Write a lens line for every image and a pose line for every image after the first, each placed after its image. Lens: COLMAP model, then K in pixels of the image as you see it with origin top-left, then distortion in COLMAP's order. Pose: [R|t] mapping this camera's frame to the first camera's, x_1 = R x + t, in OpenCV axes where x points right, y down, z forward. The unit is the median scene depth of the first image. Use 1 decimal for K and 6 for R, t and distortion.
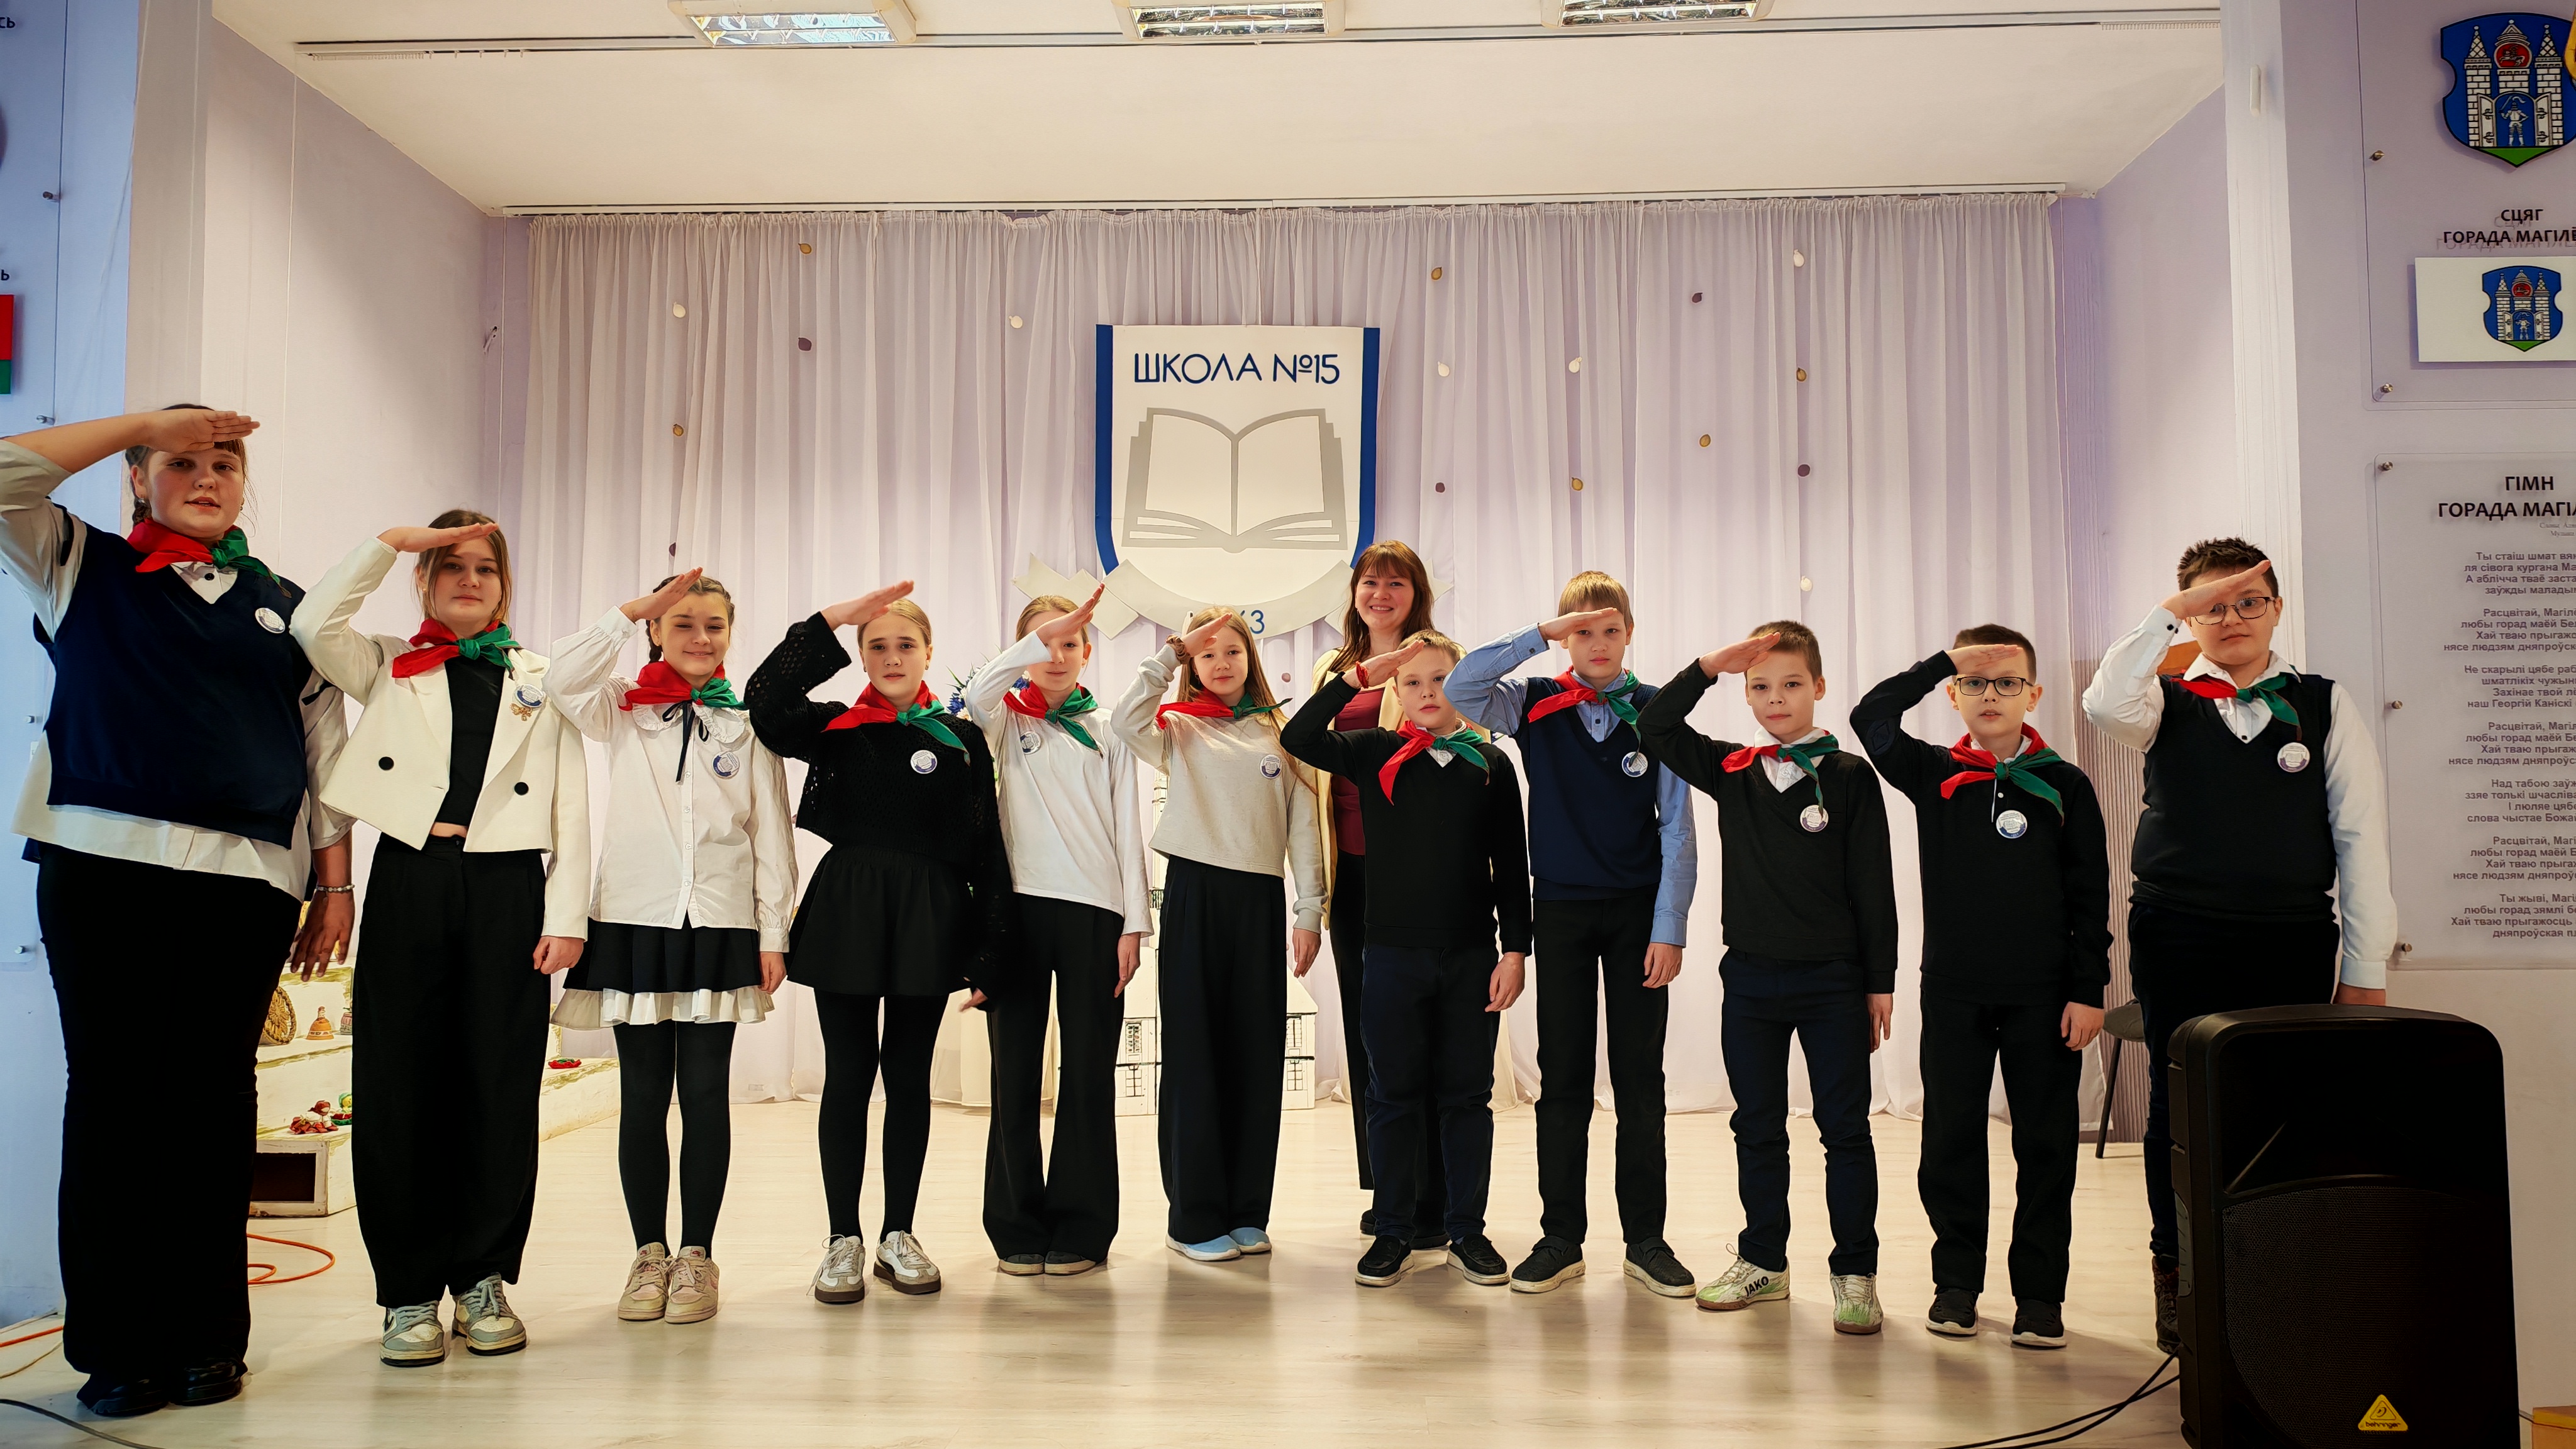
lens RADIAL K [[1770.6, 0, 1317.1], [0, 1770.6, 751.8], [0, 0, 1]] dist [0.071155, -0.080545]
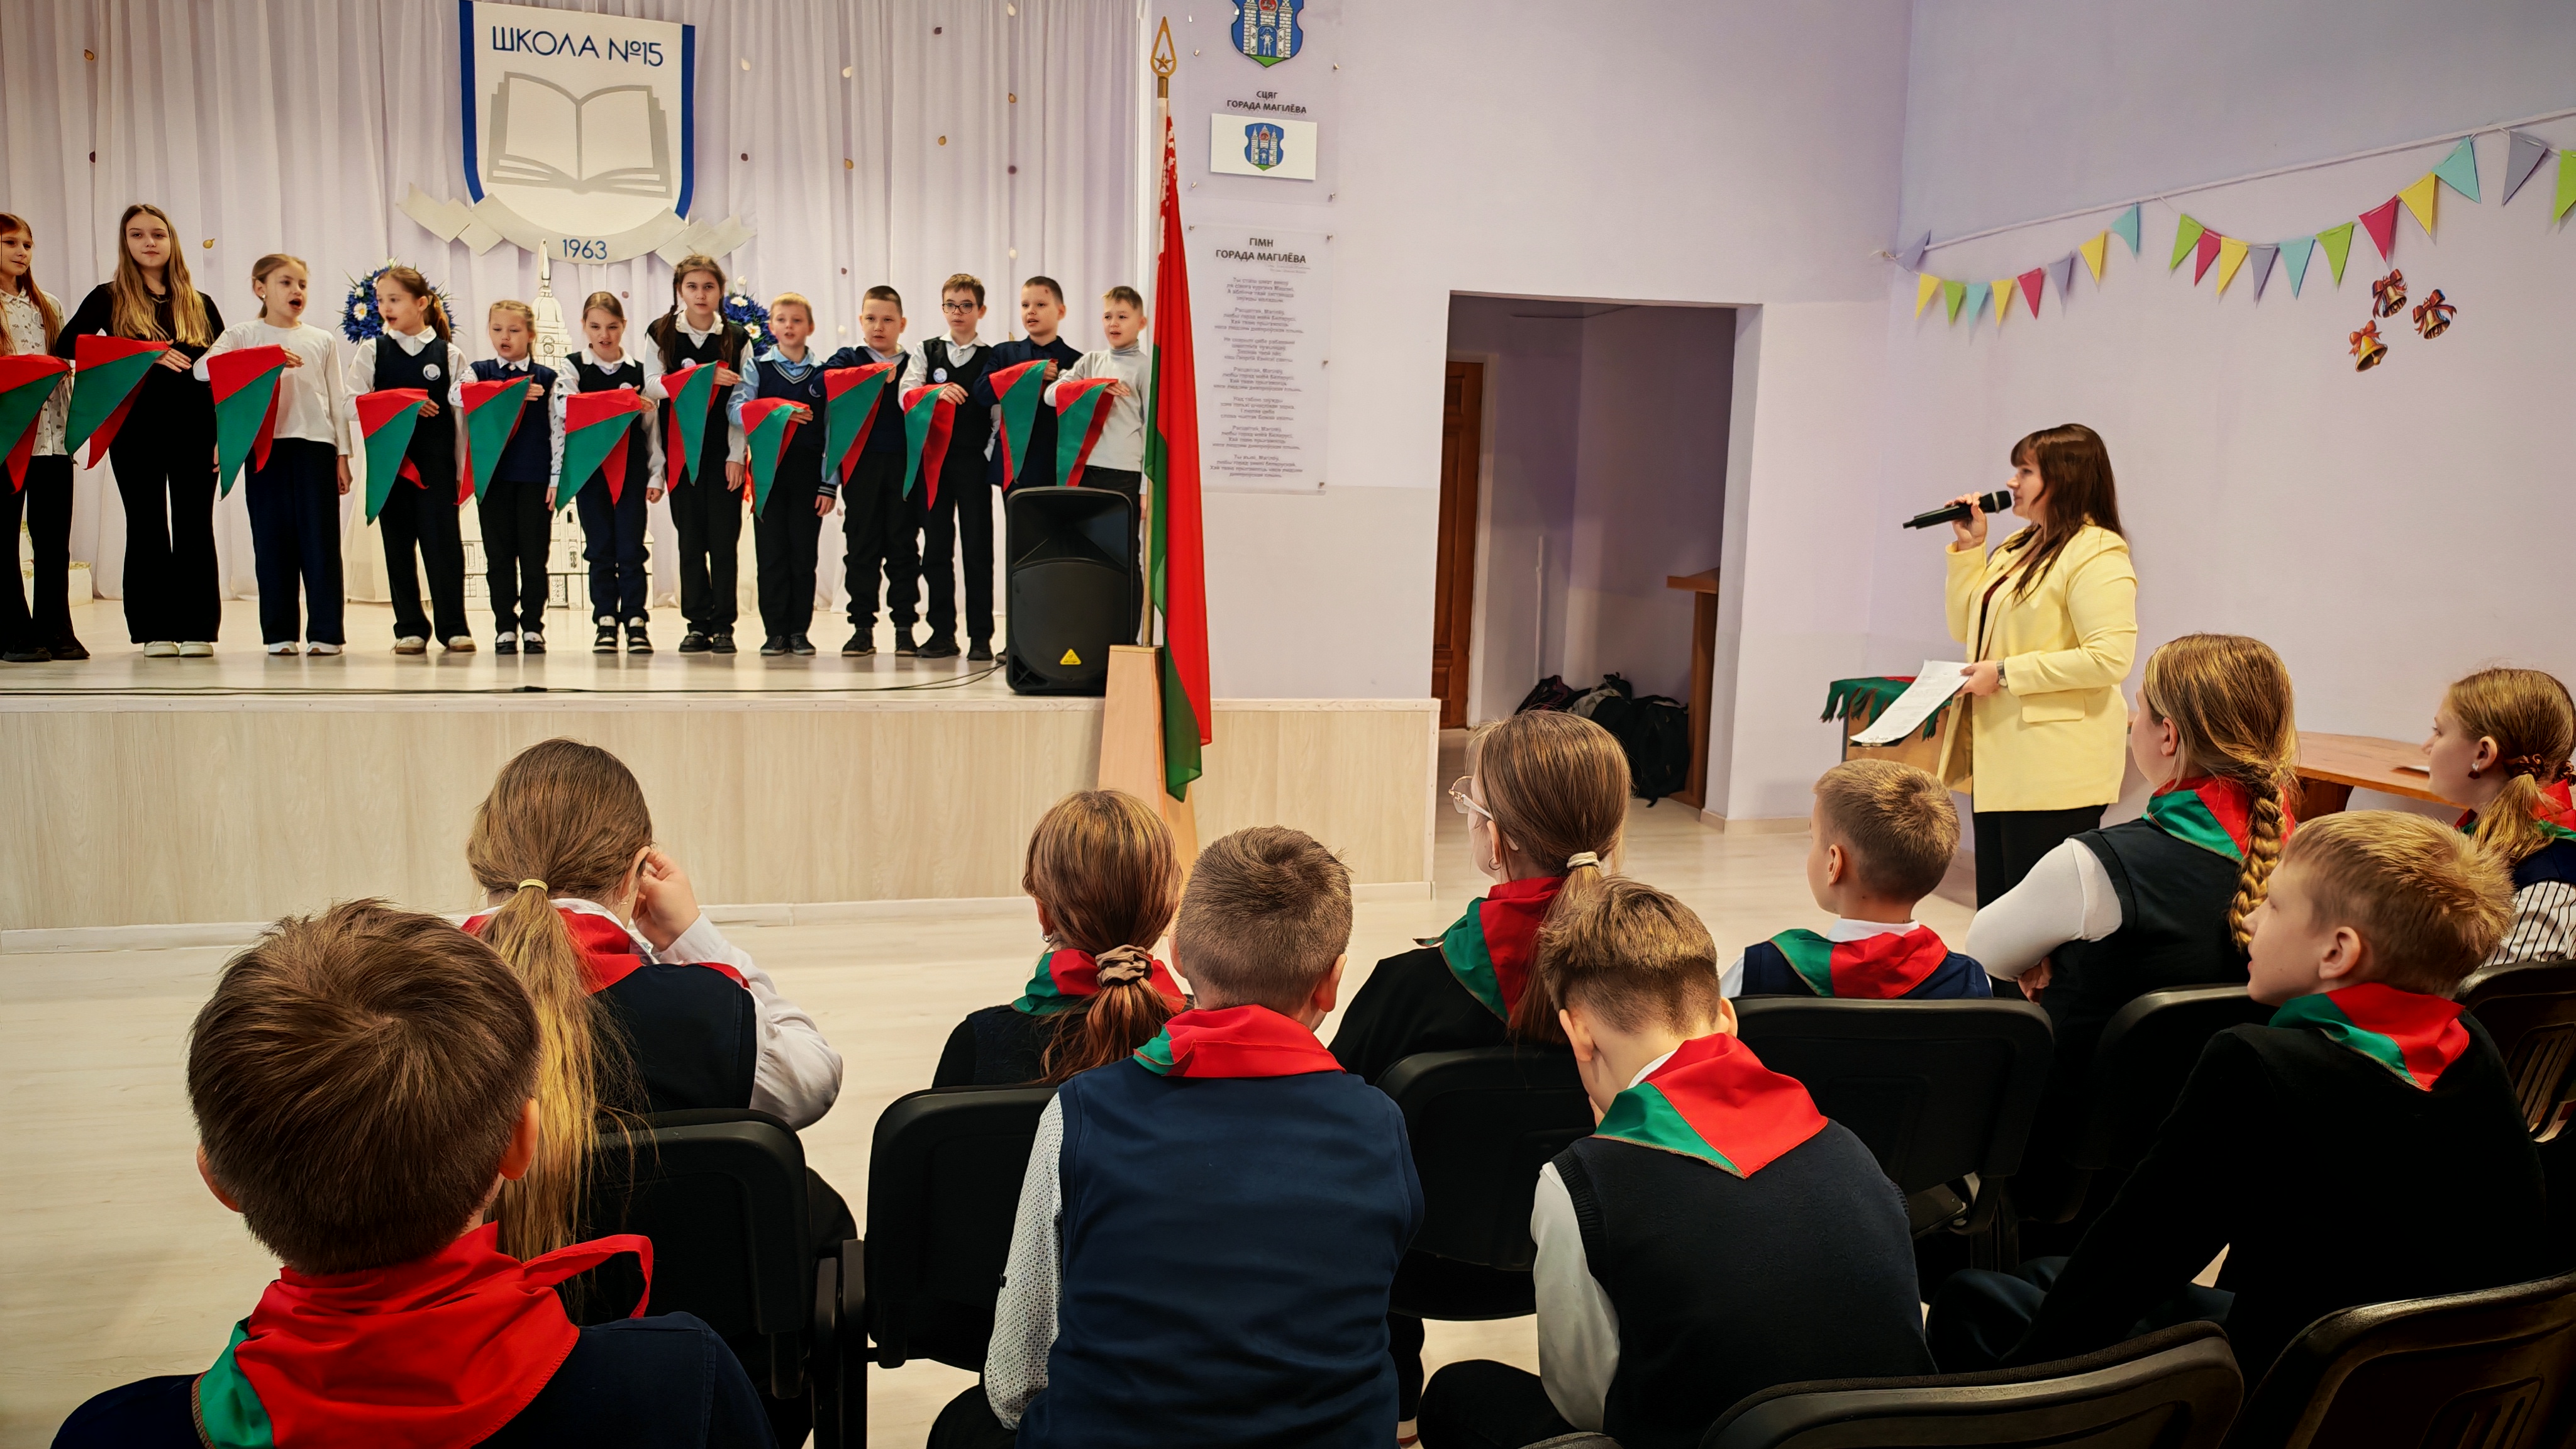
lens RADIAL K [[1770.6, 0, 1307.7], [0, 1770.6, 751.2], [0, 0, 1]] dist [0.071155, -0.080545]
pose [[0.957737, -0.009637, 0.287485, 0.083521], [-0.049099, 0.979294, 0.196399, 0.005352], [-0.283425, -0.202214, 0.937433, -0.491841]]
